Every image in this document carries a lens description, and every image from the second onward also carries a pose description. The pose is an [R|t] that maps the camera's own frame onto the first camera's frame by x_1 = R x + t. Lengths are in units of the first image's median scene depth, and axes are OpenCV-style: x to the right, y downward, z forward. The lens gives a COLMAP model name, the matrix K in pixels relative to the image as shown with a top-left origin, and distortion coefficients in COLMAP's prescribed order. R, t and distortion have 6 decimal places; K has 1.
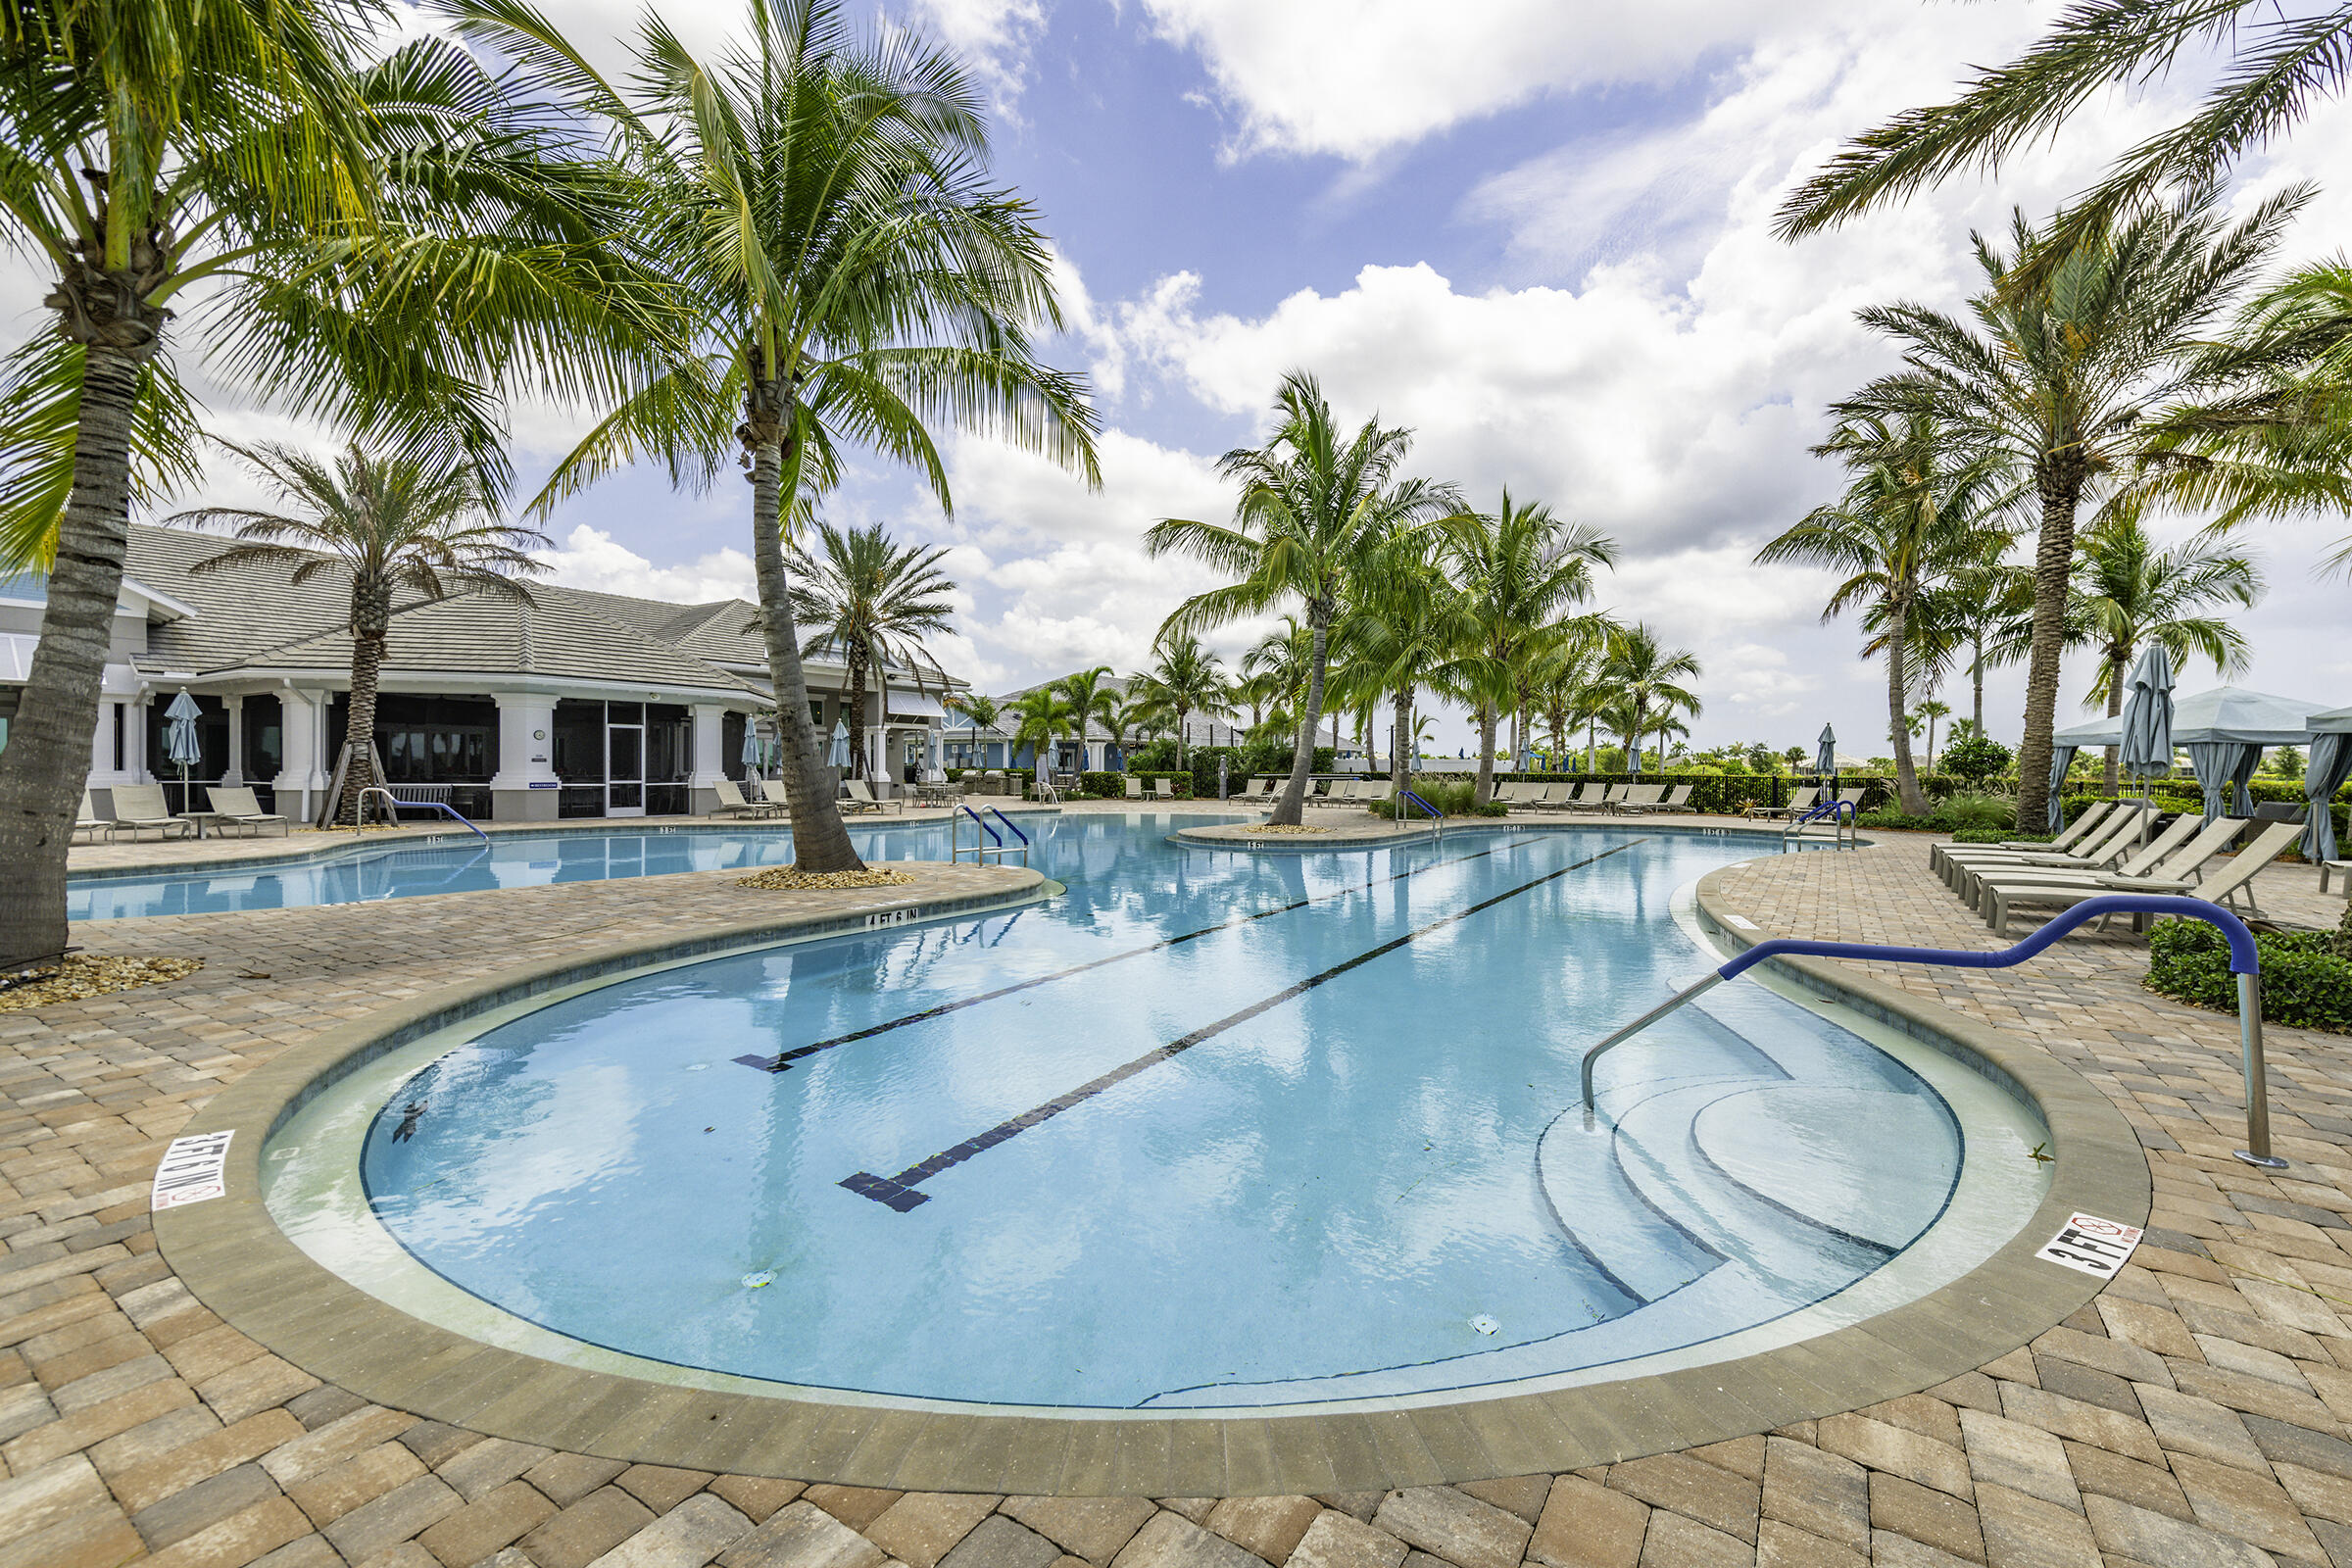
lens RADIAL K [[977.0, 0, 1178.8], [0, 977.0, 779.7], [0, 0, 1]] dist [0.003514, 0.000329]
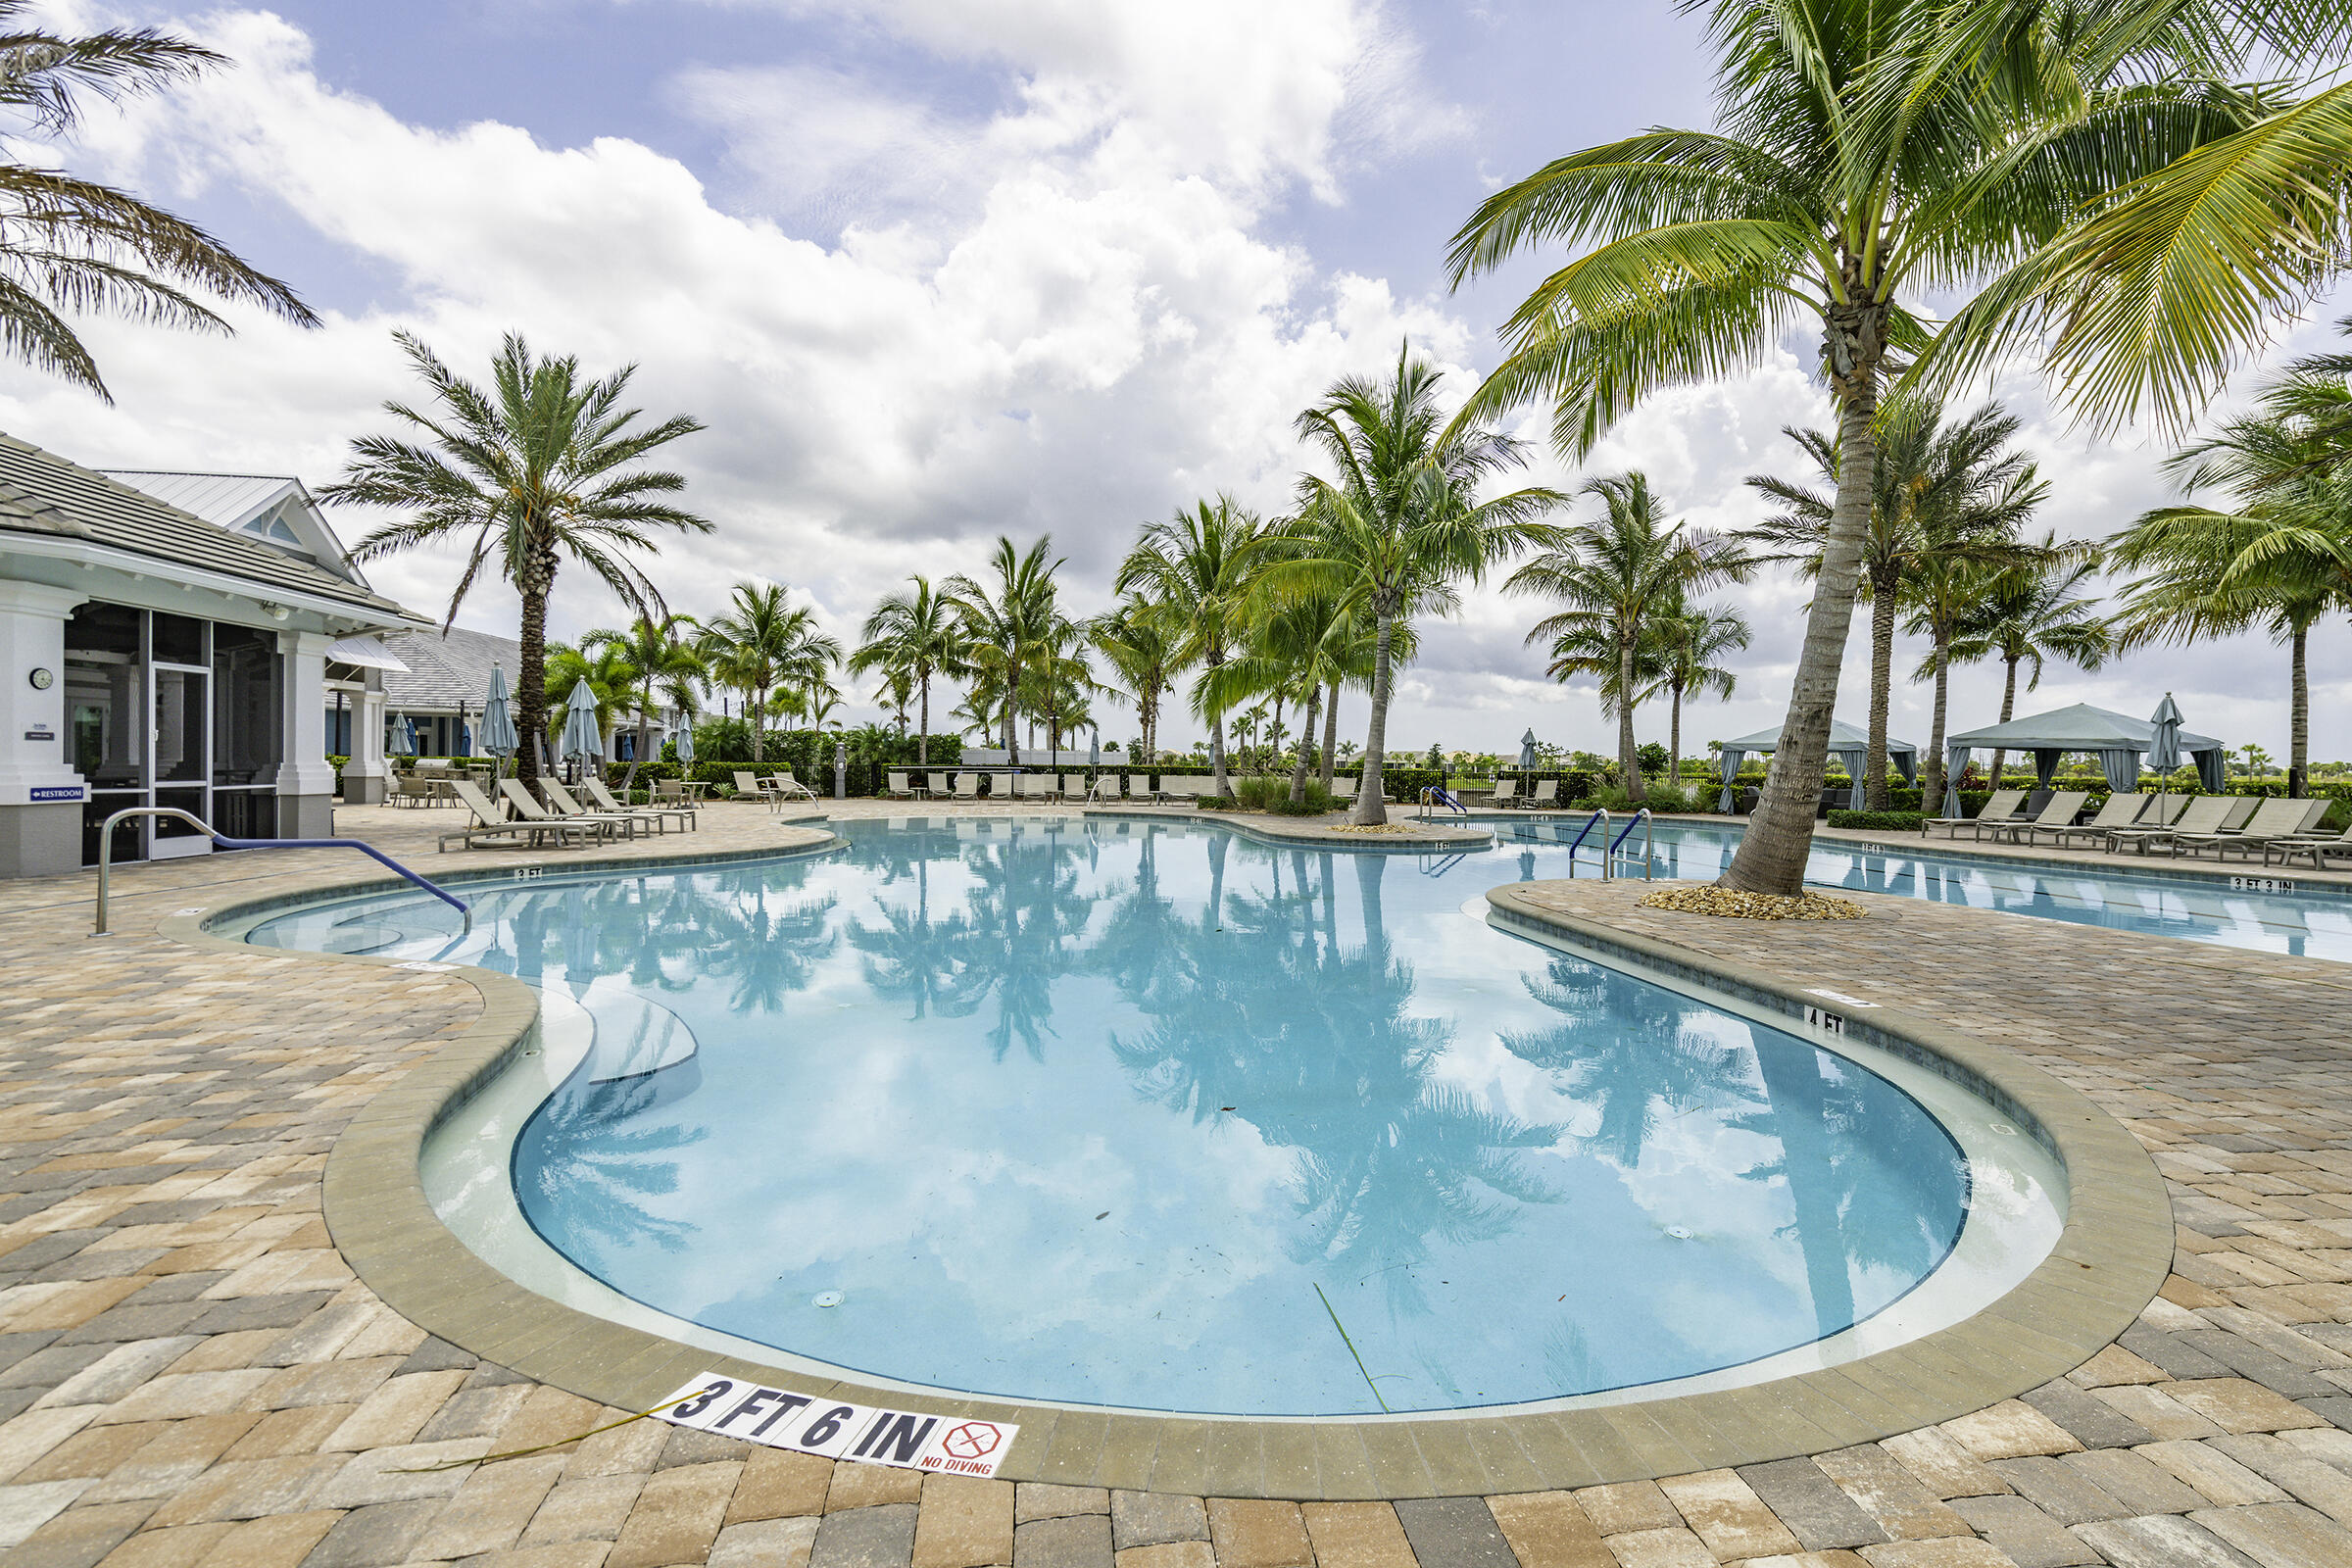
lens RADIAL K [[1068.4, 0, 1176.9], [0, 1068.4, 779.5], [0, 0, 1]] dist [0.003959, 0.000745]
pose [[0.722491, -0.008259, 0.691331, -0.472221], [0.001802, 0.999948, 0.010063, -0.003703], [-0.691378, -0.006025, 0.722468, 0.238547]]
